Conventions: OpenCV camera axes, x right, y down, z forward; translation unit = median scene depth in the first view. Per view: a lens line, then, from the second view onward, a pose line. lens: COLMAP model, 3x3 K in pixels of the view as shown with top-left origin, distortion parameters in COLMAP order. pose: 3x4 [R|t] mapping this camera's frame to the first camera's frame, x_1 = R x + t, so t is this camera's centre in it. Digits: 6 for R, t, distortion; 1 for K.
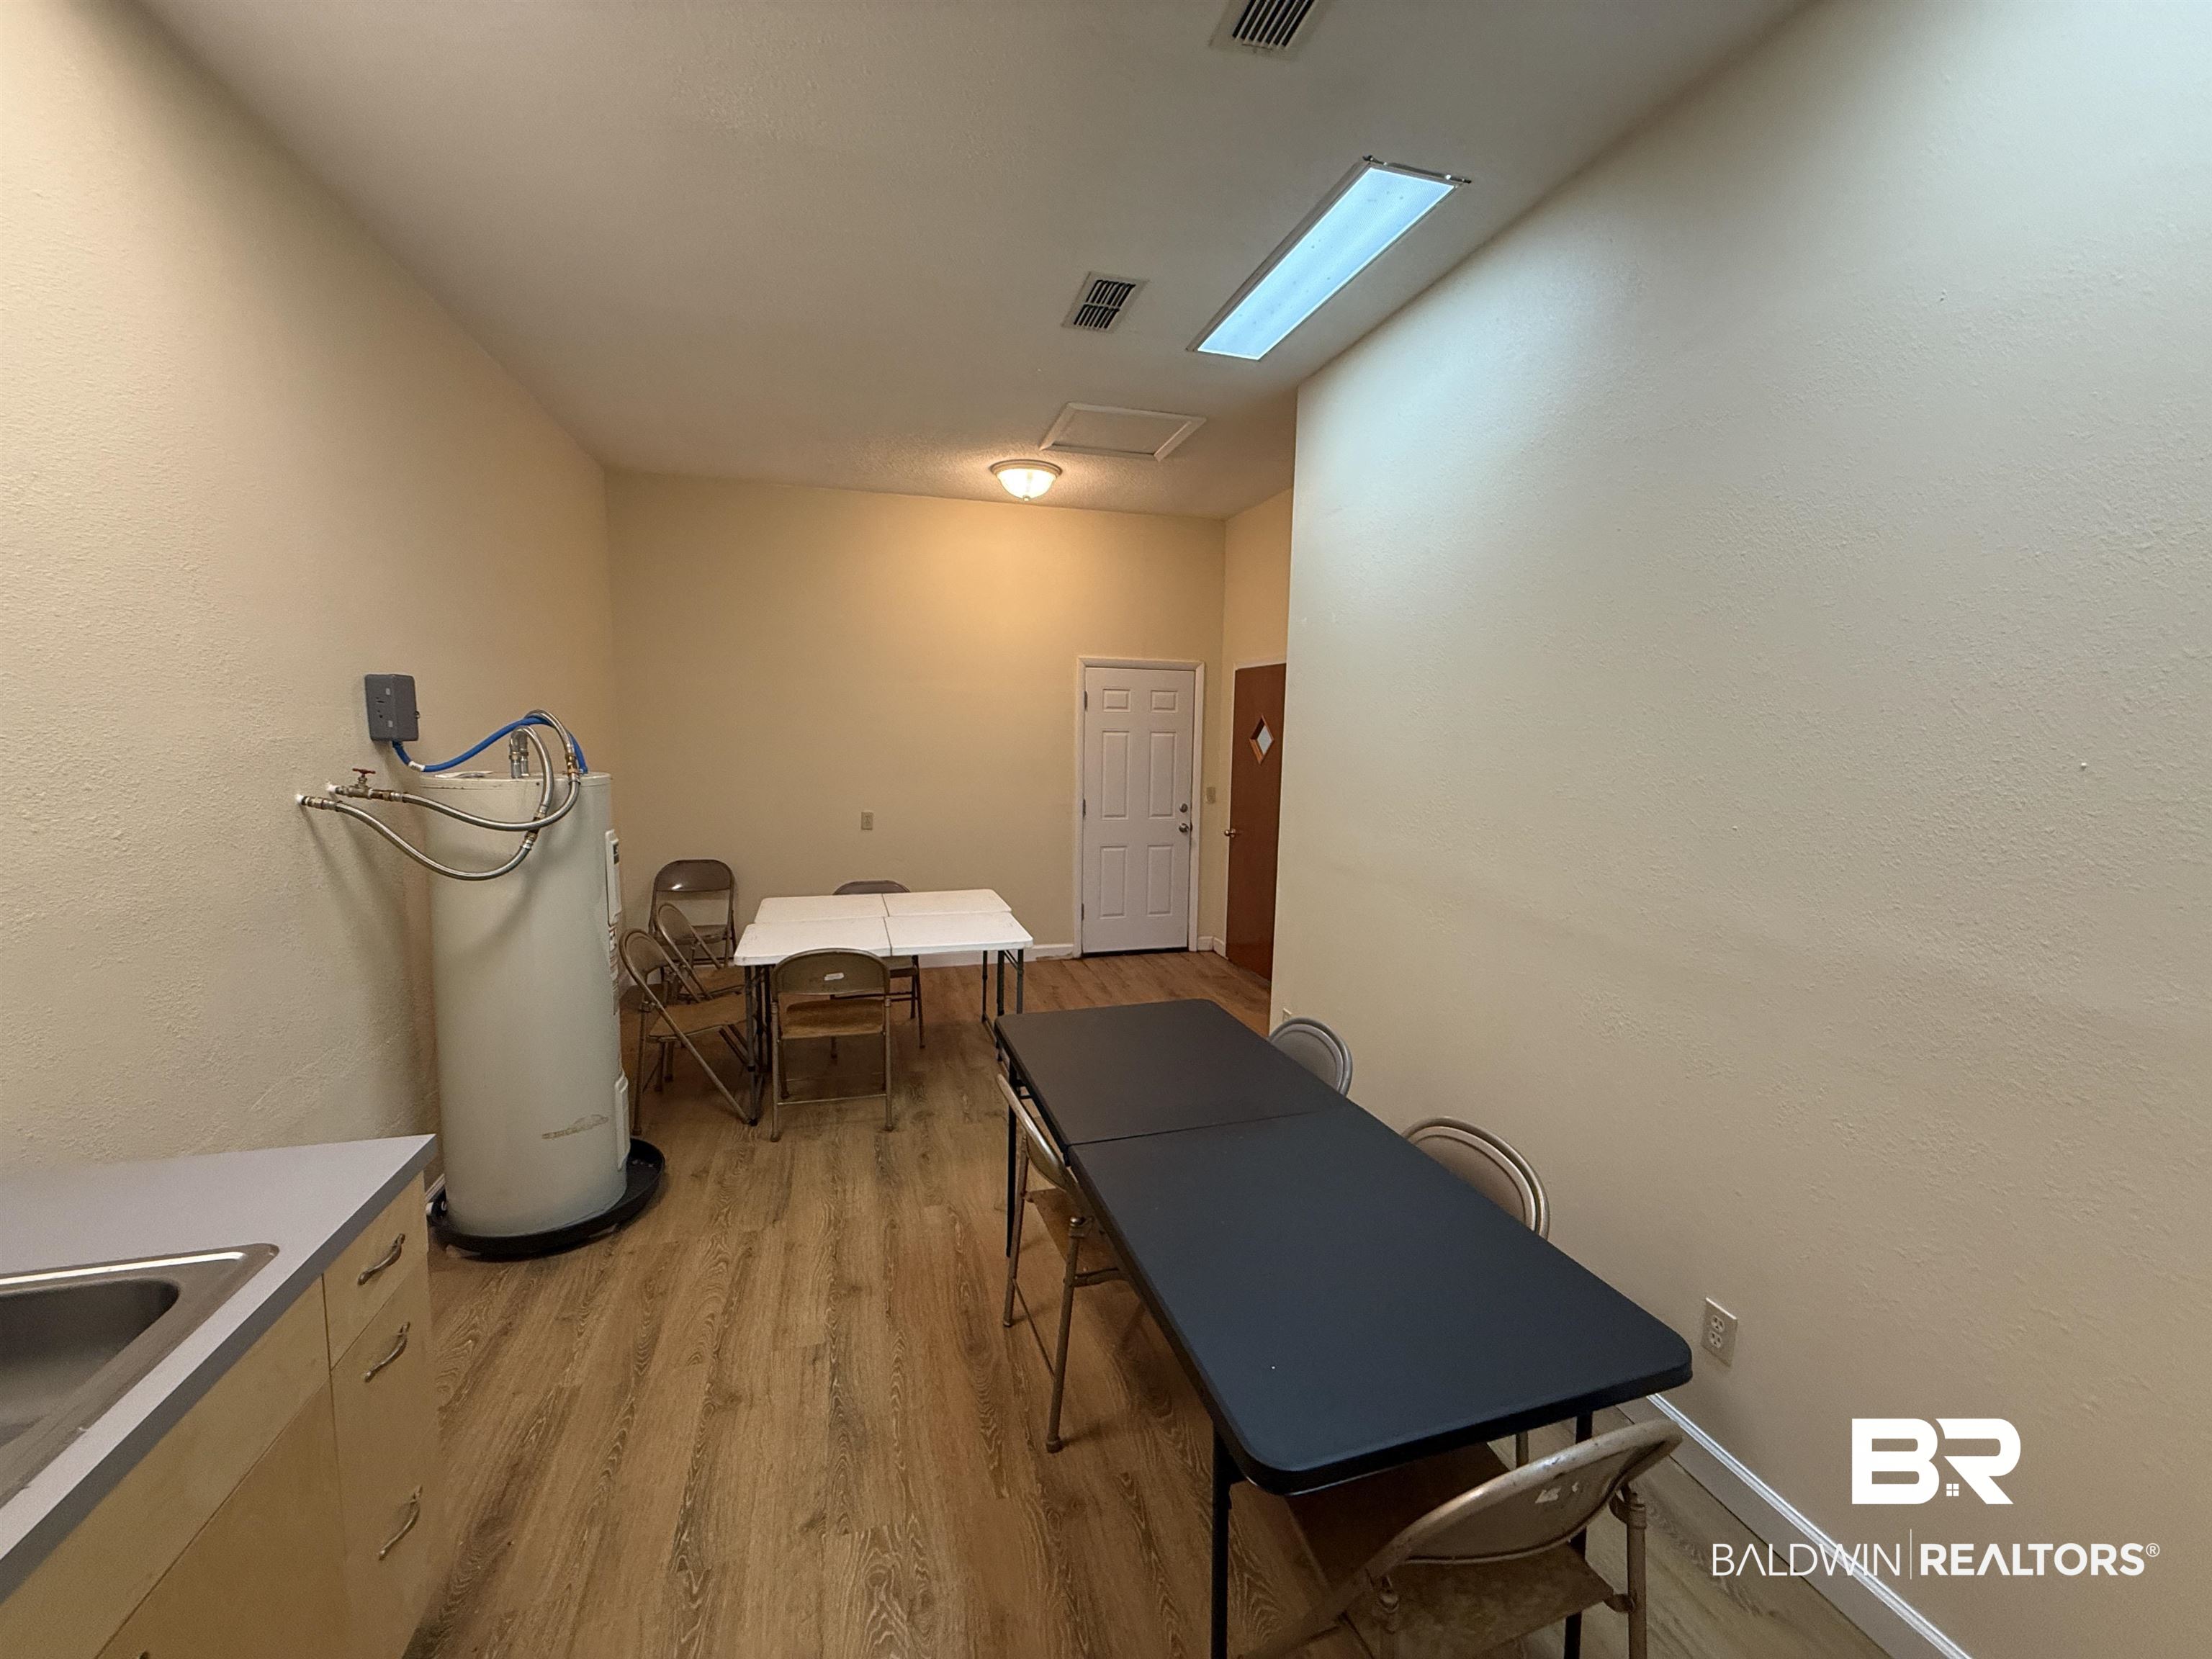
lens RADIAL K [[868.4, 0, 1106.0], [0, 868.4, 829.5], [0, 0, 1]] dist [0.016344, 0.000157]
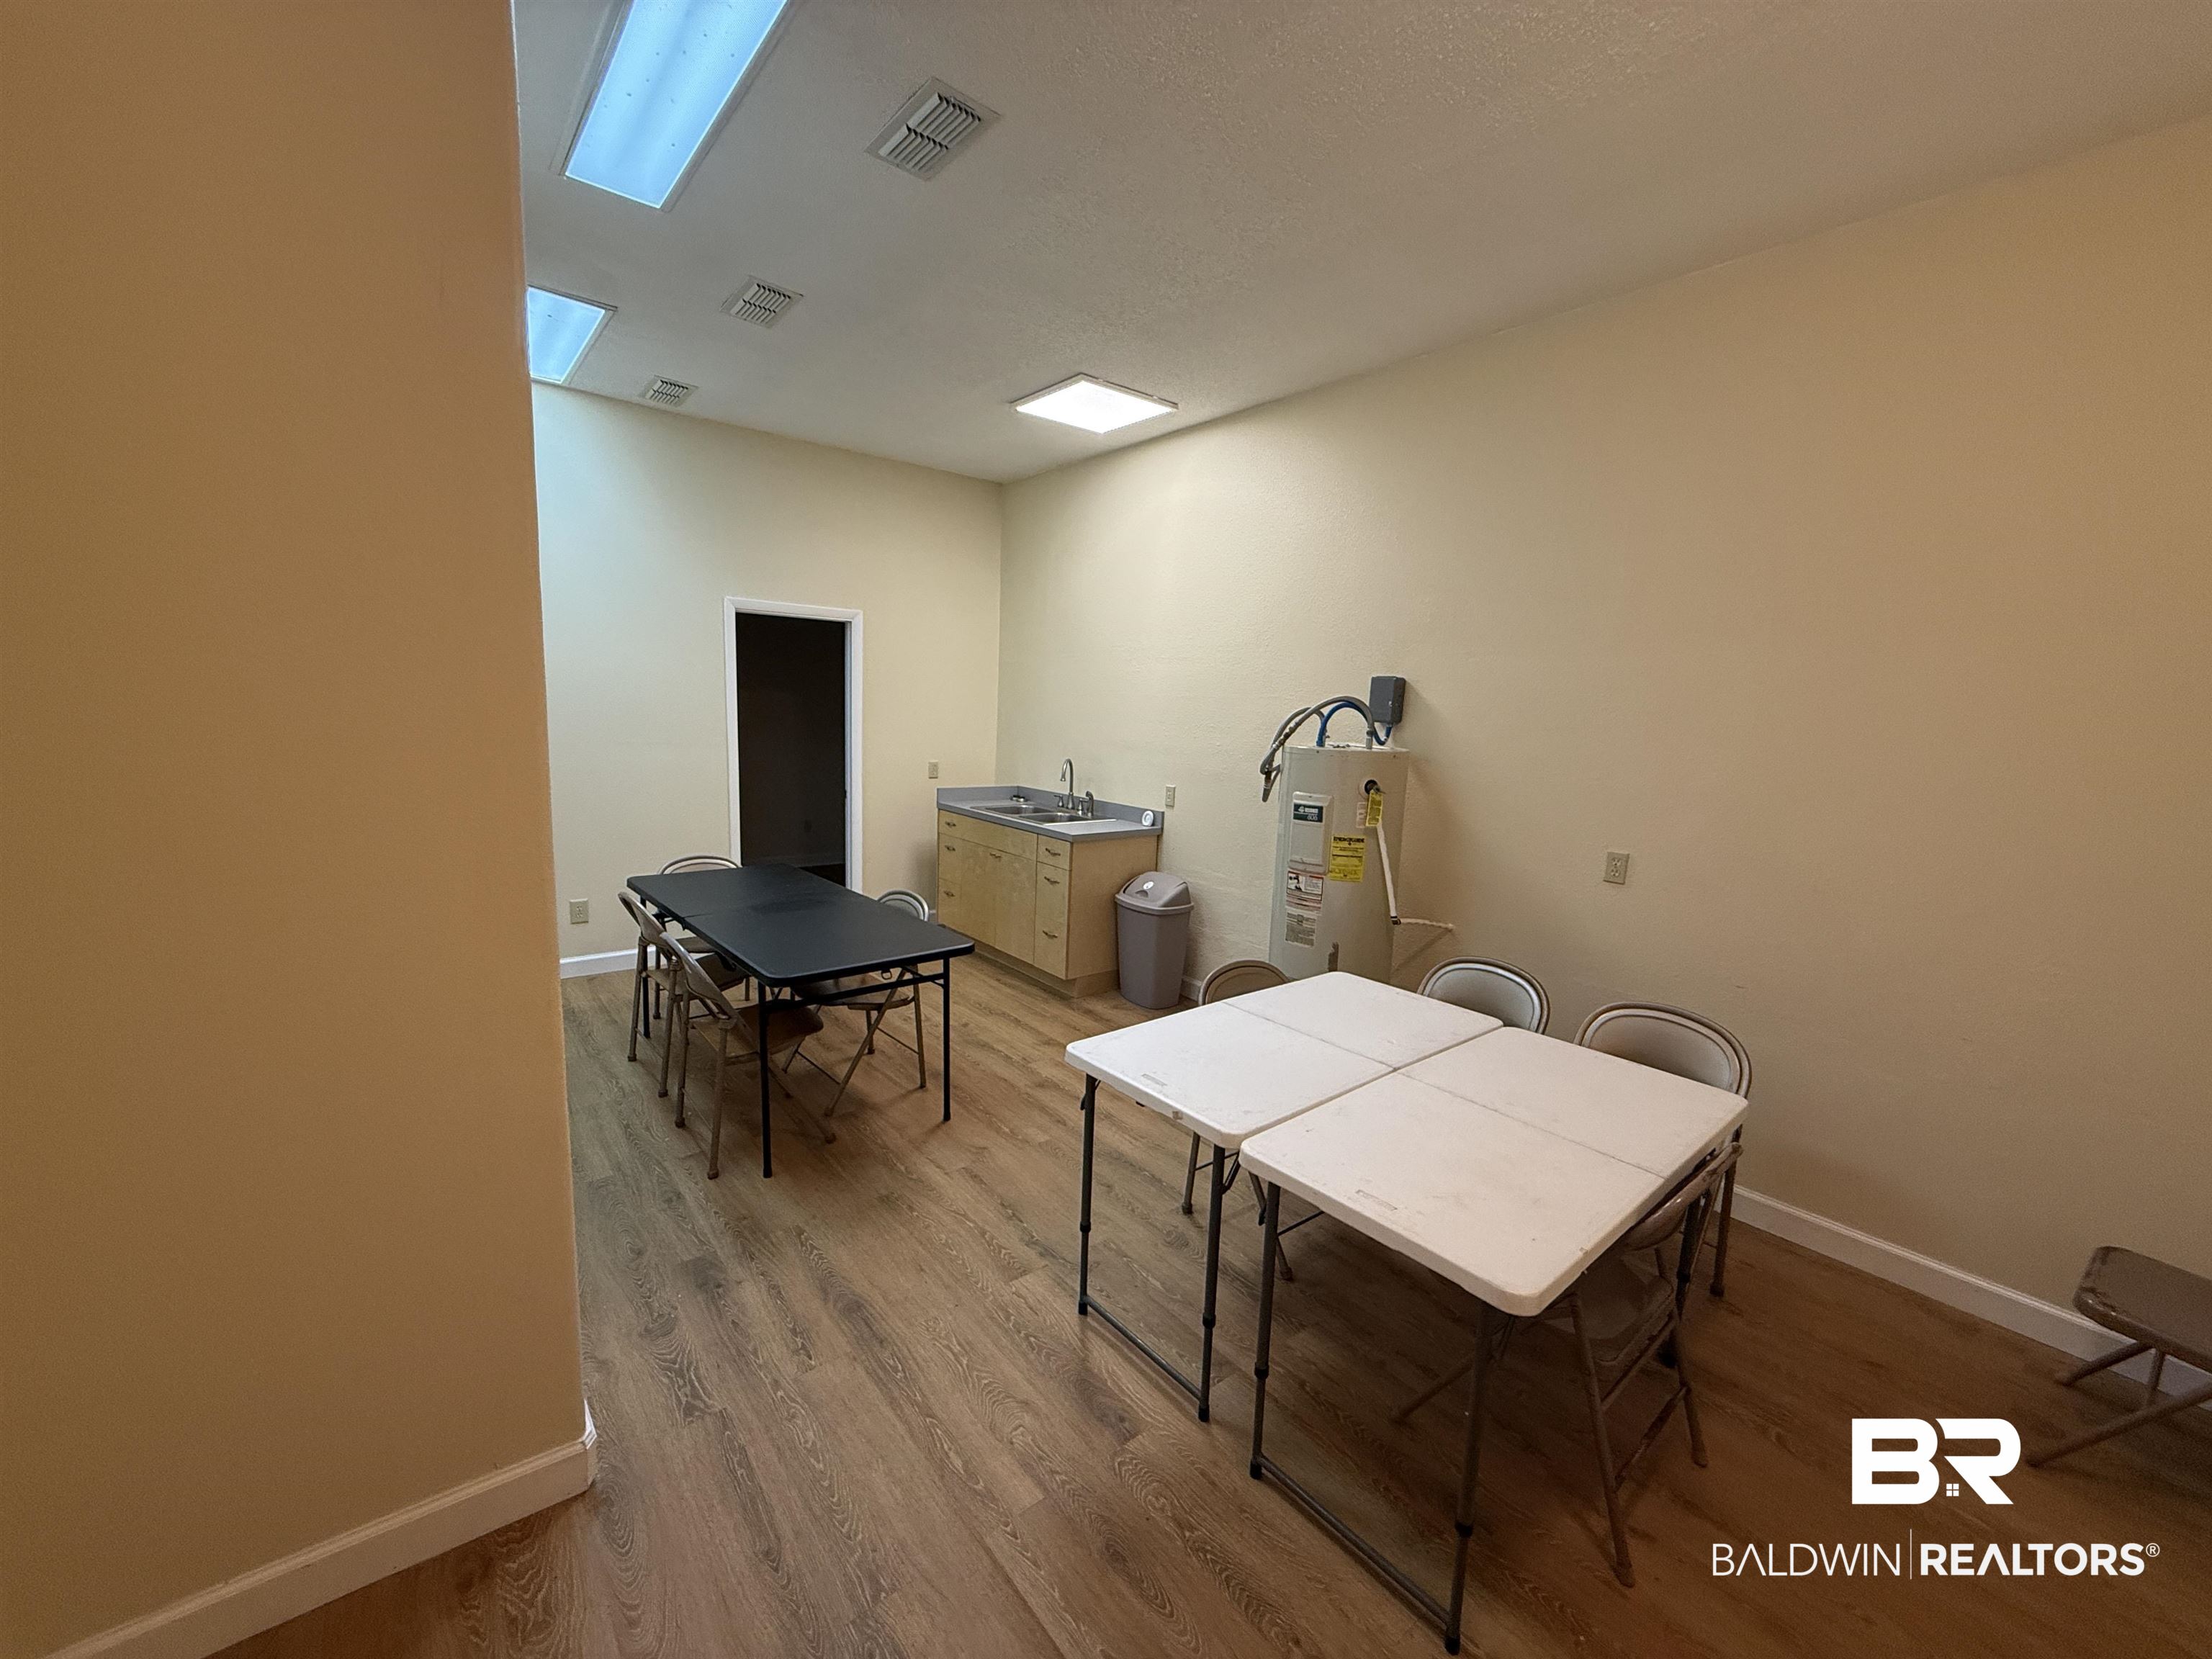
lens RADIAL K [[868.4, 0, 1106.0], [0, 868.4, 829.5], [0, 0, 1]] dist [0.016344, 0.000157]
pose [[-0.915655, 0.001184, -0.401964, 0.223152], [-0.104542, 0.964882, 0.240984, -0.278138], [0.388133, 0.262680, -0.883375, 2.615715]]
